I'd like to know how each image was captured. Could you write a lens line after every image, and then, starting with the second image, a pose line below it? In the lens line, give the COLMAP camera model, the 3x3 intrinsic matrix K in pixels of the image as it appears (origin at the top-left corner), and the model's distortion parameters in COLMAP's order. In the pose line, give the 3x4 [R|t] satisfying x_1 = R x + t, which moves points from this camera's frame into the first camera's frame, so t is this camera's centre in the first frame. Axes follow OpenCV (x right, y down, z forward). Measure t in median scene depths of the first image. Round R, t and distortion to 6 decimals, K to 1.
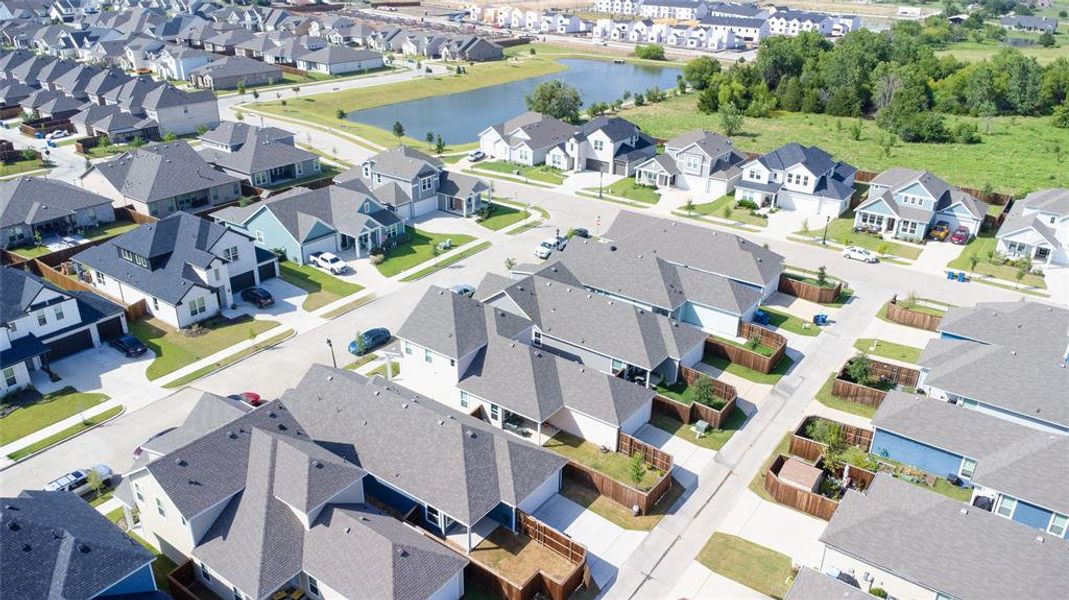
lens RADIAL K [[789.4, 0, 535.9], [0, 789.4, 301.4], [0, 0, 1]] dist [0.027162, -0.042670]
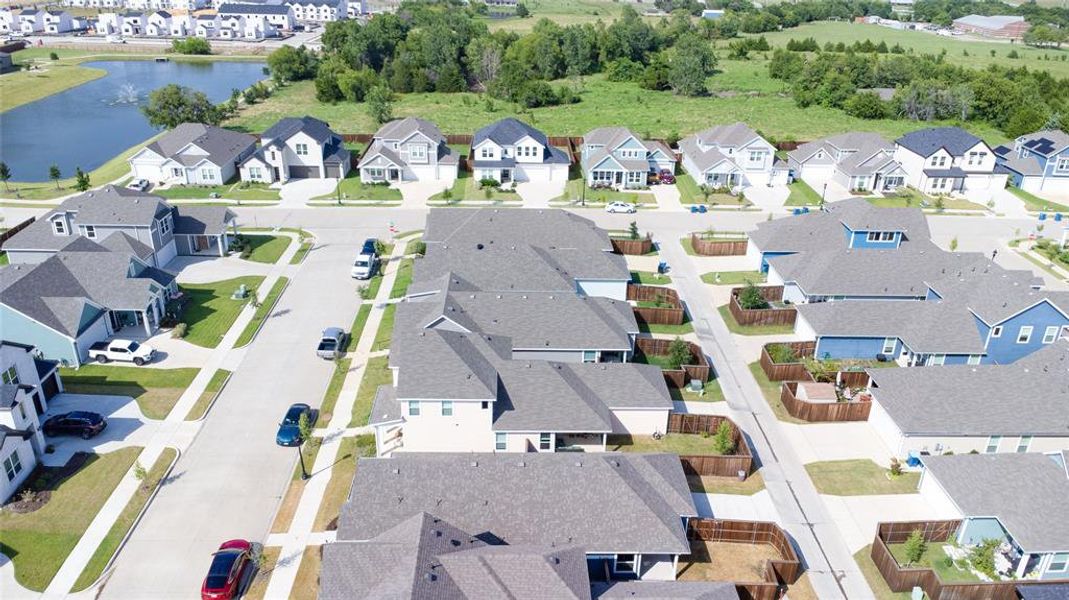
lens RADIAL K [[789.4, 0, 534.6], [0, 789.4, 303.2], [0, 0, 1]] dist [0.027162, -0.042670]
pose [[0.788961, -0.256054, 0.558549, -0.304830], [0.246541, 0.964569, 0.093941, -0.057497], [-0.562813, 0.063590, 0.824134, 0.148095]]
